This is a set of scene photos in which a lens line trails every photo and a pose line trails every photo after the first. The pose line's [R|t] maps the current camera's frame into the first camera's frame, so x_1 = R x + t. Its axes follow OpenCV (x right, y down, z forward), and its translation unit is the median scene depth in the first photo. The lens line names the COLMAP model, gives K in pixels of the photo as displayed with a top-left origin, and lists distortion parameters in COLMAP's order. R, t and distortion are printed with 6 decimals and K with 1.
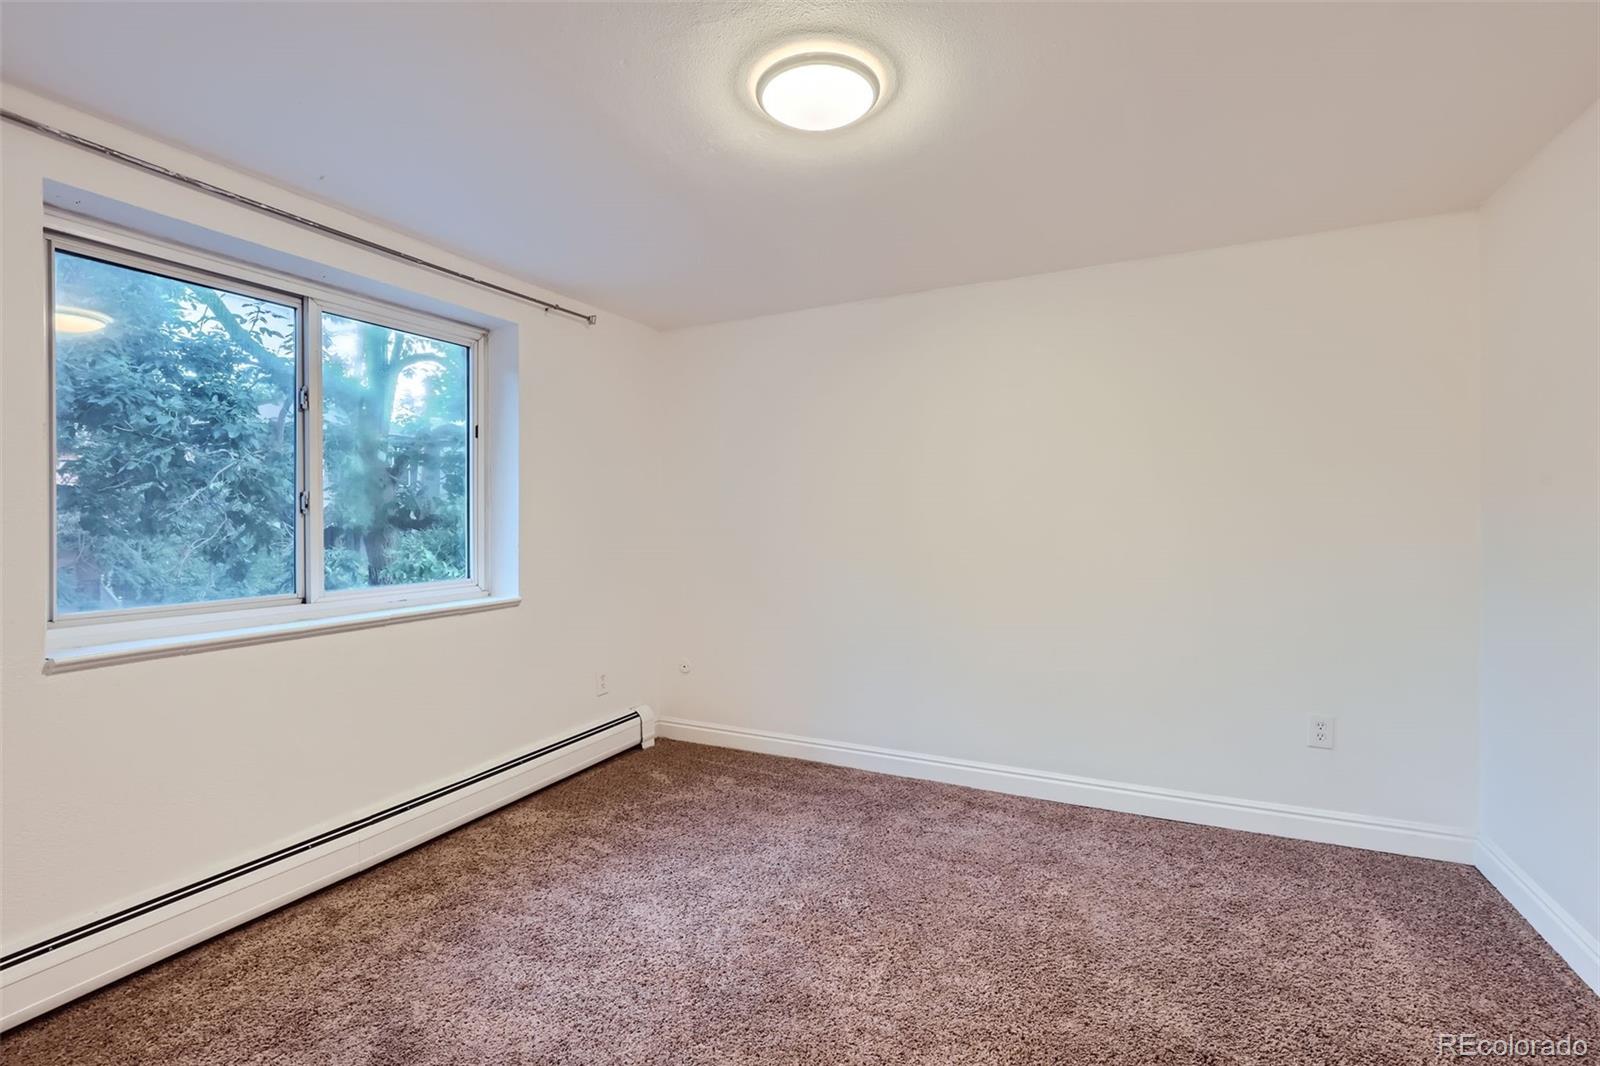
lens RADIAL K [[778.9, 0, 803.6], [0, 778.9, 525.5], [0, 0, 1]] dist [-0.001999, 0.006367]
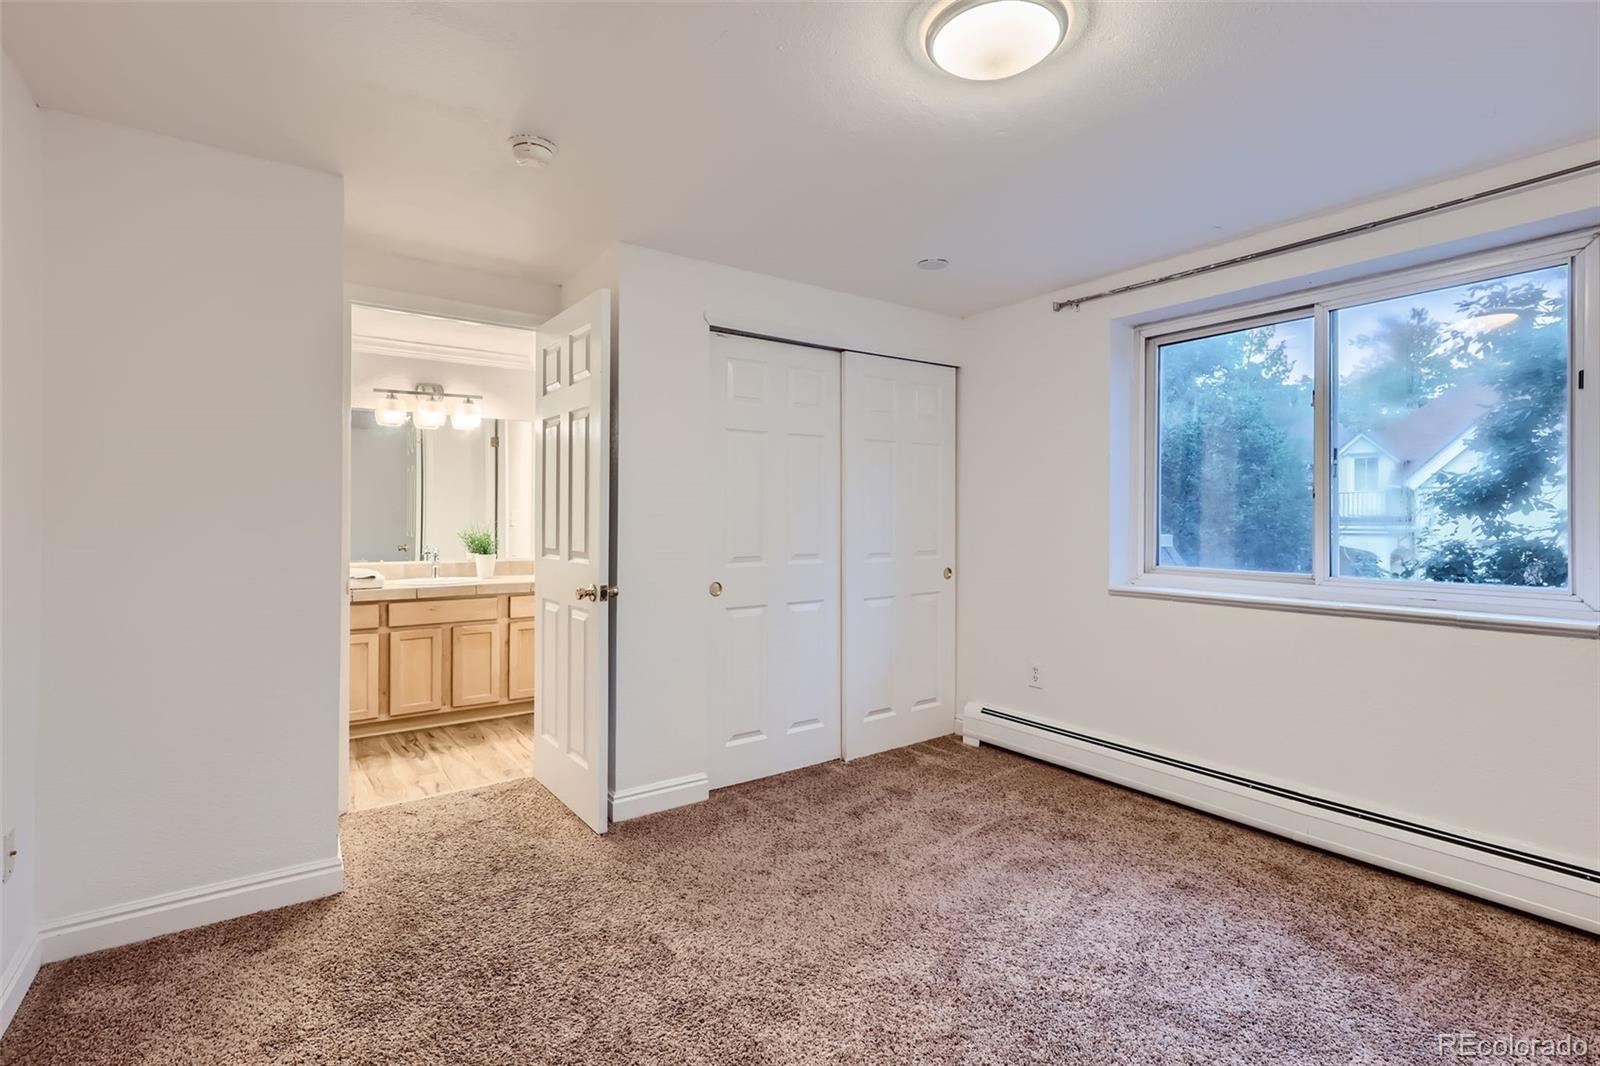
lens RADIAL K [[778.9, 0, 803.6], [0, 778.9, 525.5], [0, 0, 1]] dist [-0.001999, 0.006367]
pose [[-0.520328, 0.014521, -0.853843, 0.743328], [-0.006153, 0.999766, 0.020753, -0.002491], [0.853944, 0.016052, -0.520117, 1.066628]]
